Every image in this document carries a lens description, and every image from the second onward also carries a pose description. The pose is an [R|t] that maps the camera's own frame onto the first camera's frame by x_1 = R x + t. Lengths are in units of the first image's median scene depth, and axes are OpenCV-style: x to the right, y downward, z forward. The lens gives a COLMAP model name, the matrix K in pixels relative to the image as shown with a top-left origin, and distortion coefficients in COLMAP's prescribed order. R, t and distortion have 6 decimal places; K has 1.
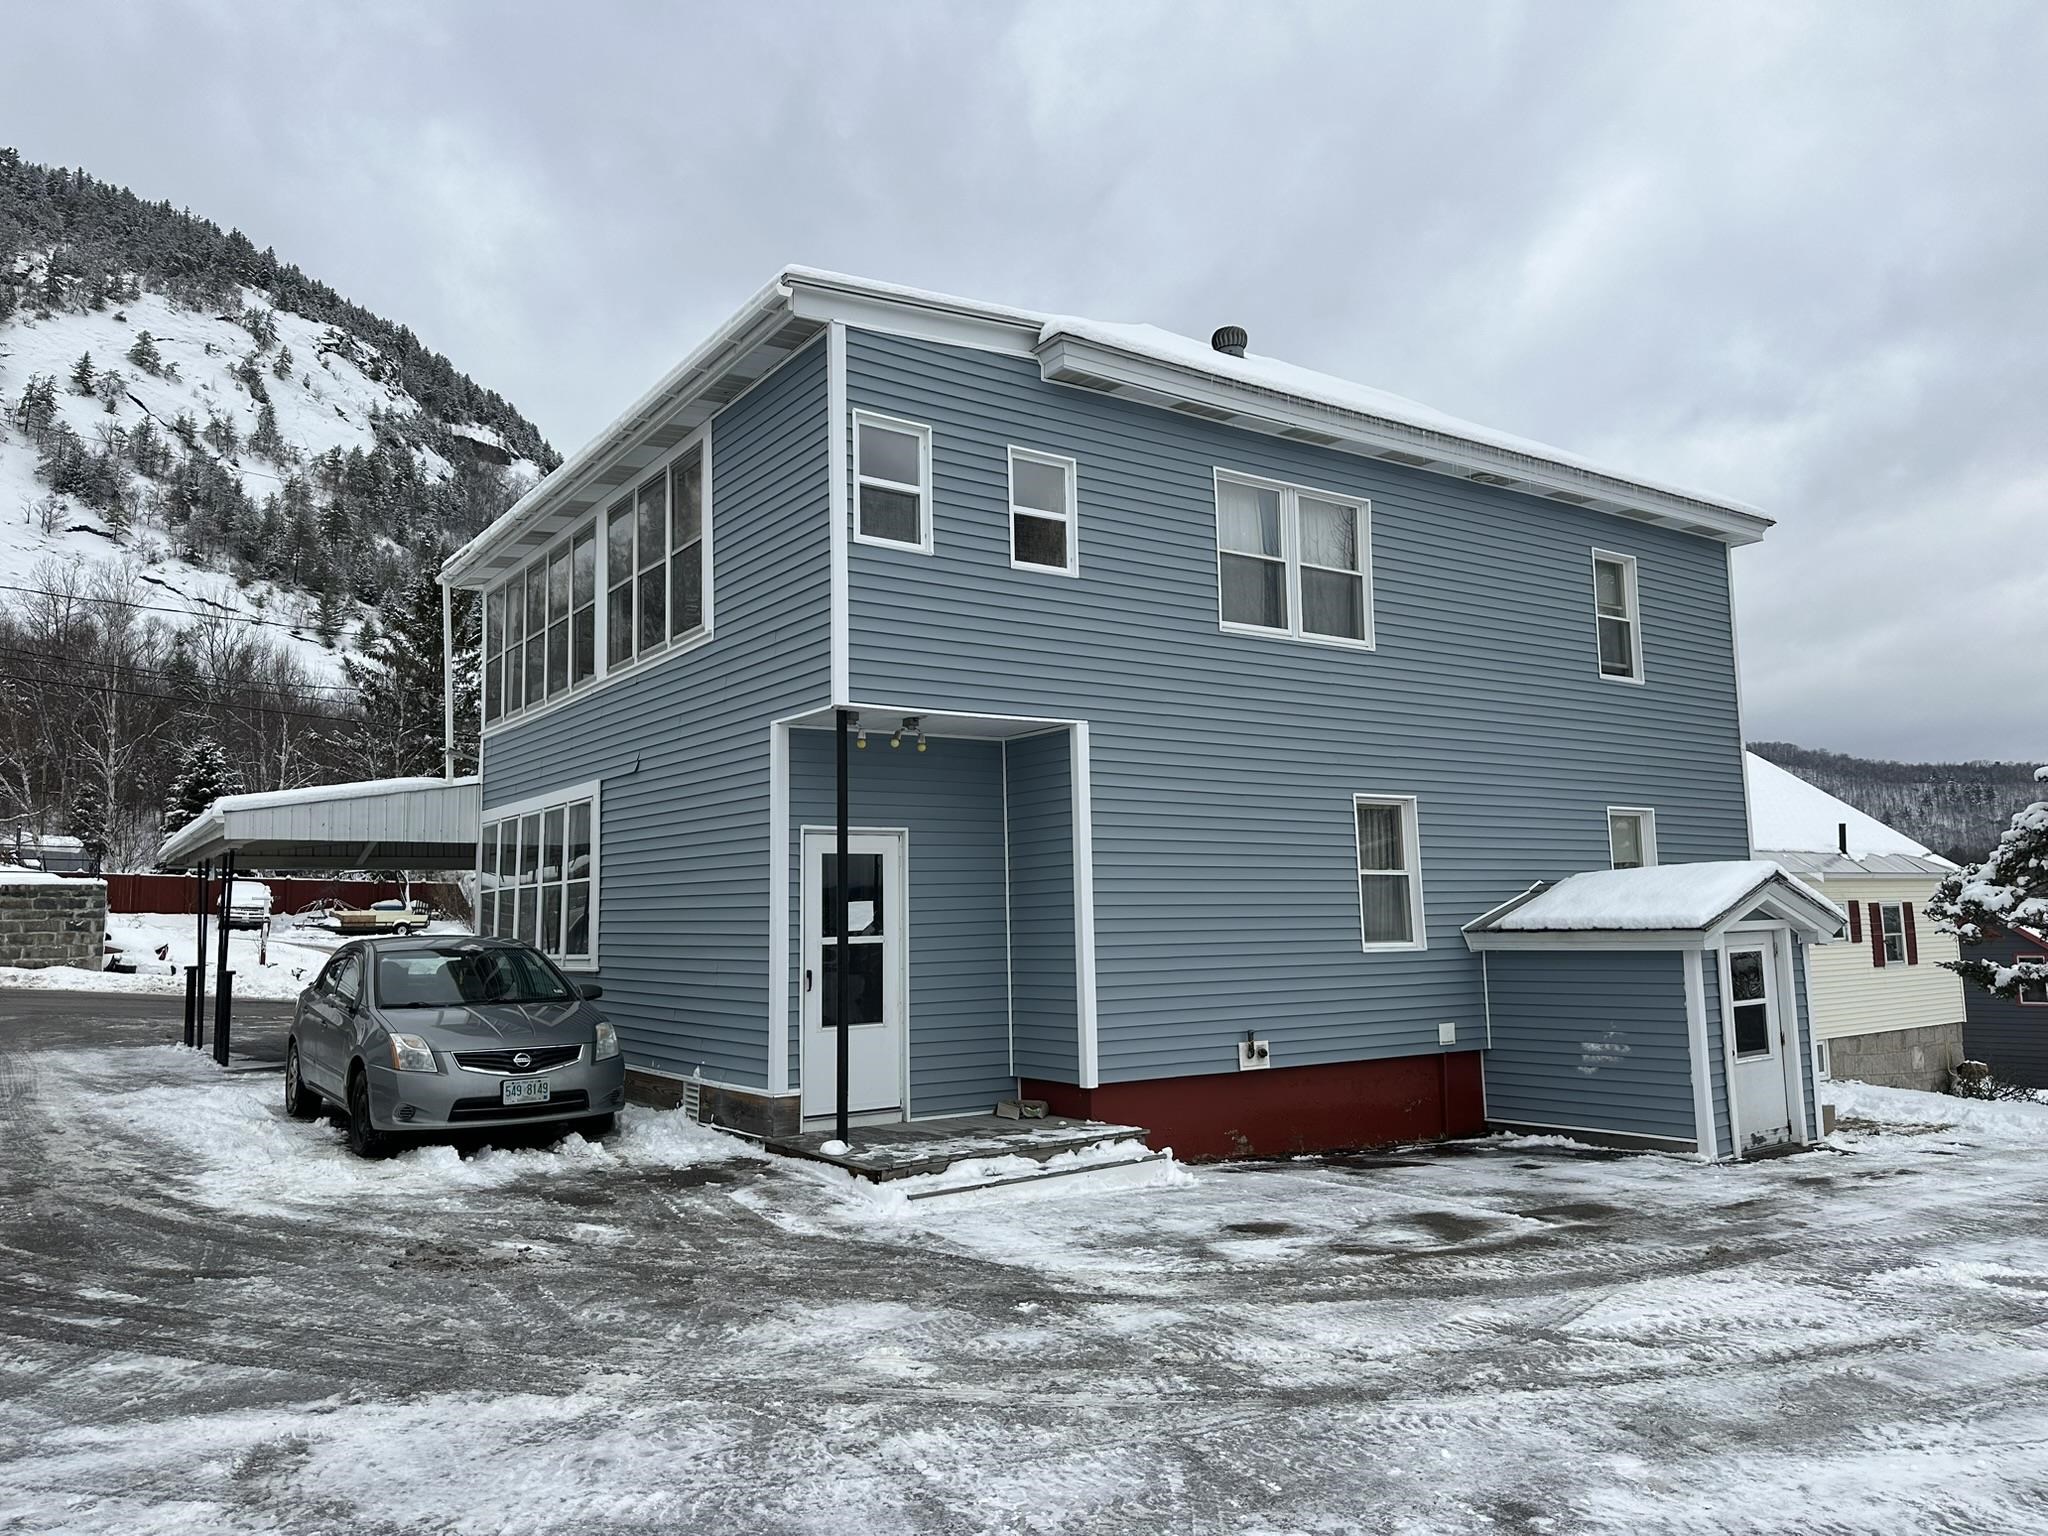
lens RADIAL K [[1416.8, 0, 1020.8], [0, 1416.8, 778.3], [0, 0, 1]] dist [0.096956, -0.113761]
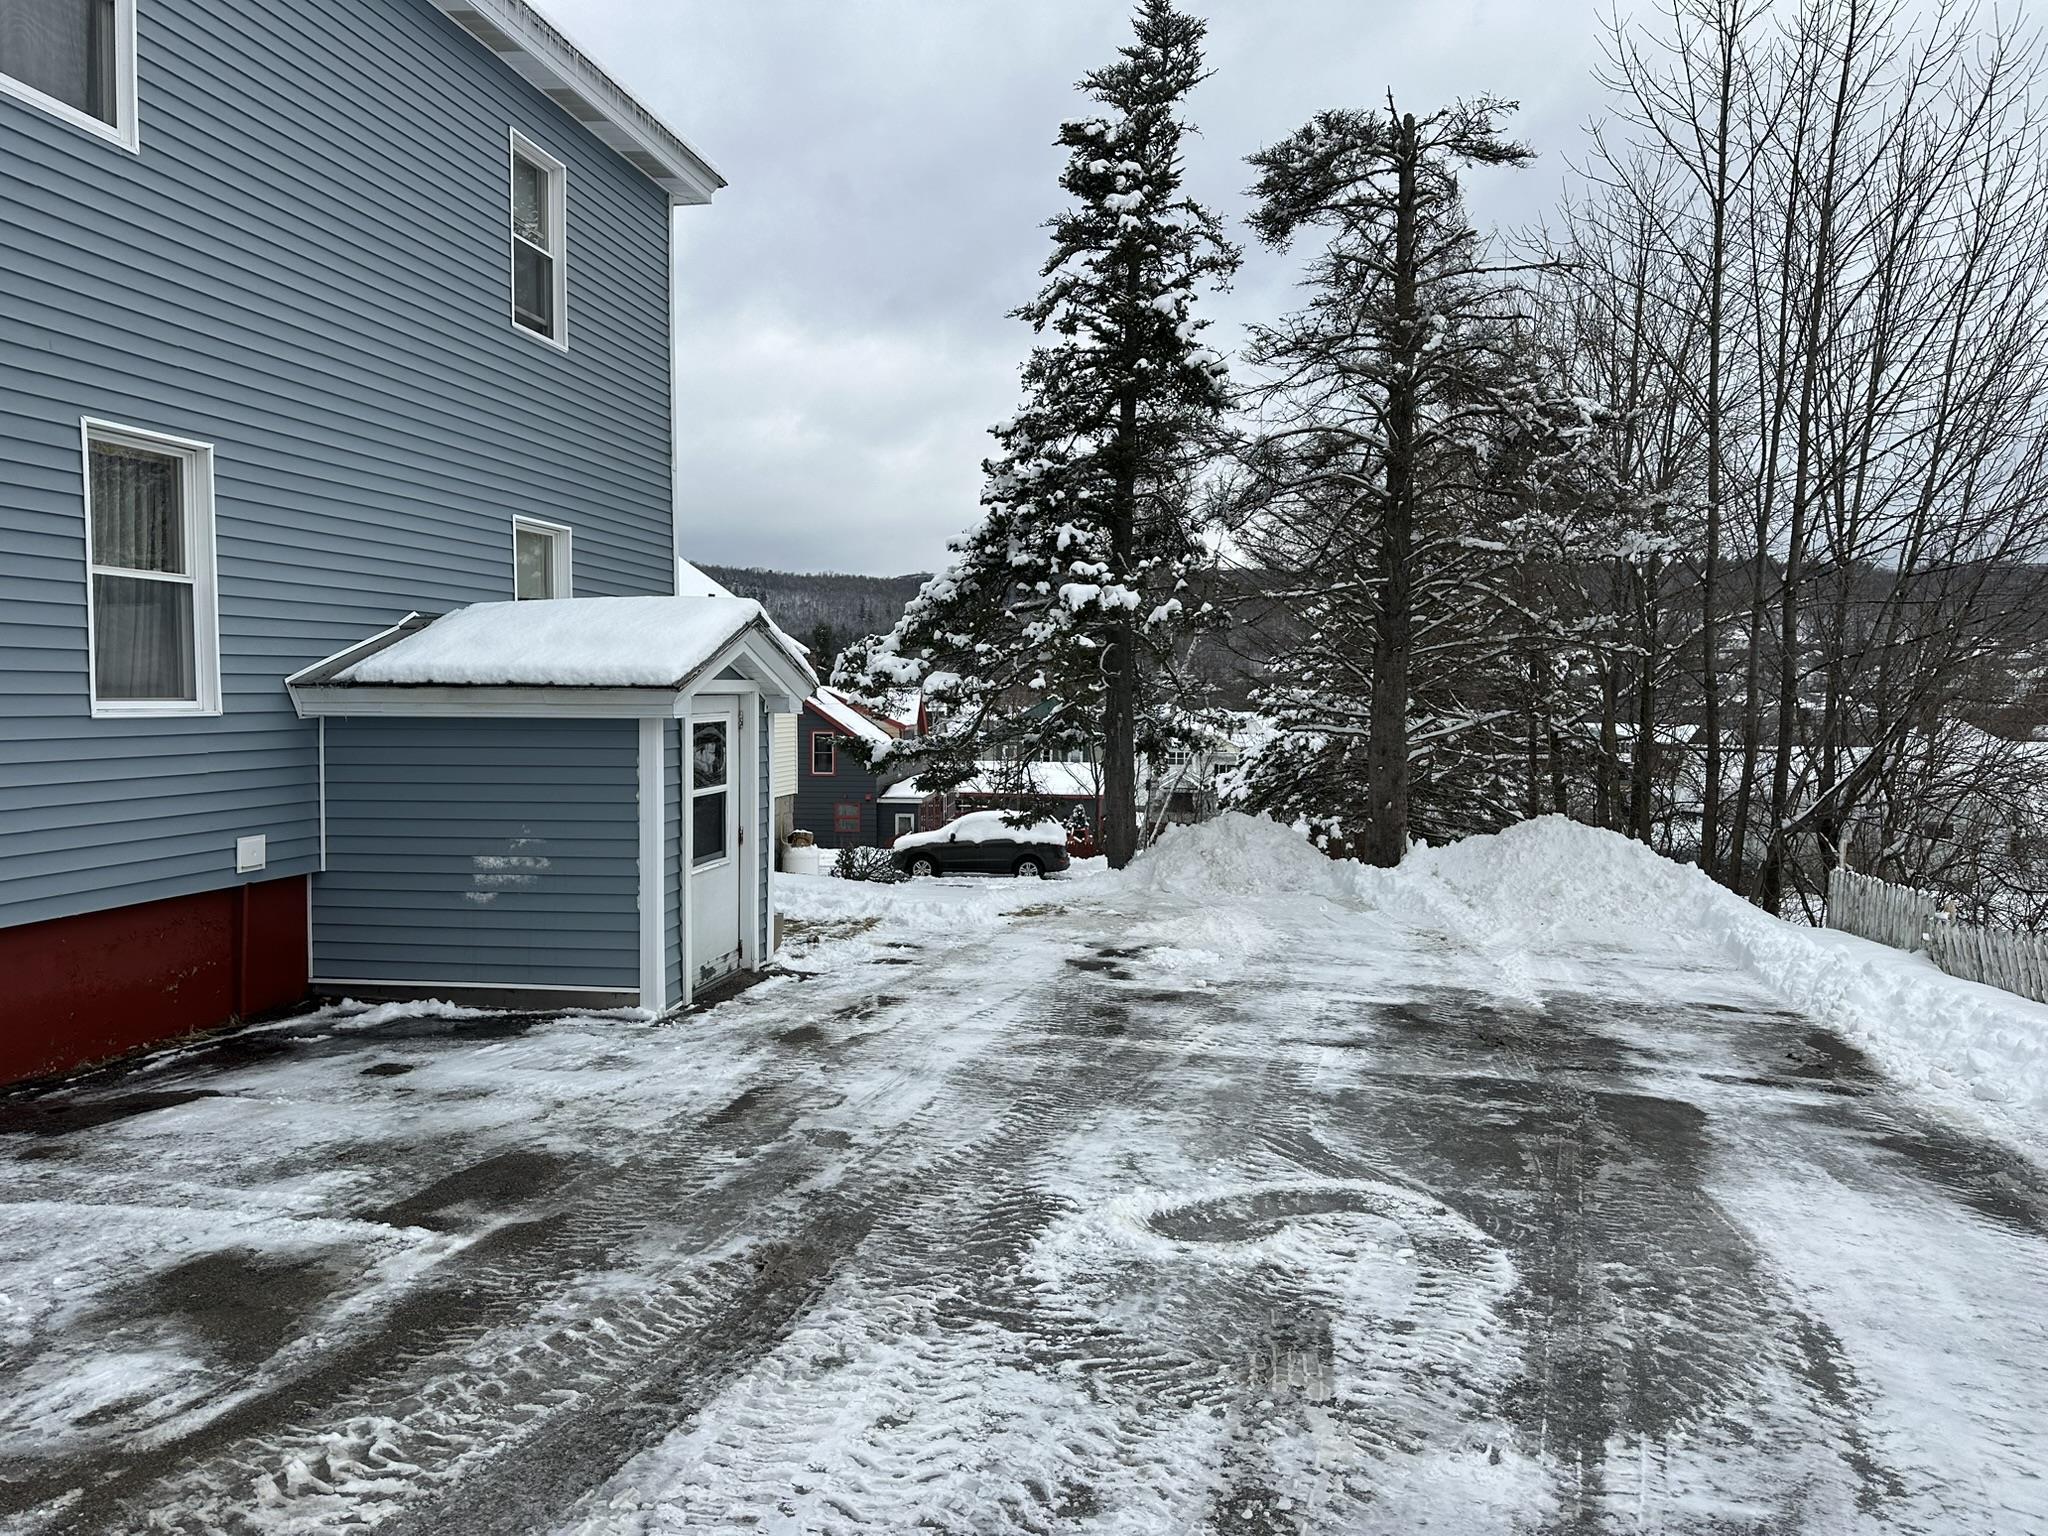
lens RADIAL K [[1429.0, 0, 1121.8], [0, 1429.0, 746.8], [0, 0, 1]] dist [0.001453, -0.036998]
pose [[0.670448, 0.001814, 0.741954, 0.105092], [-0.101410, 0.990836, 0.089214, 0.046348], [-0.734993, -0.135055, 0.664489, 0.357793]]
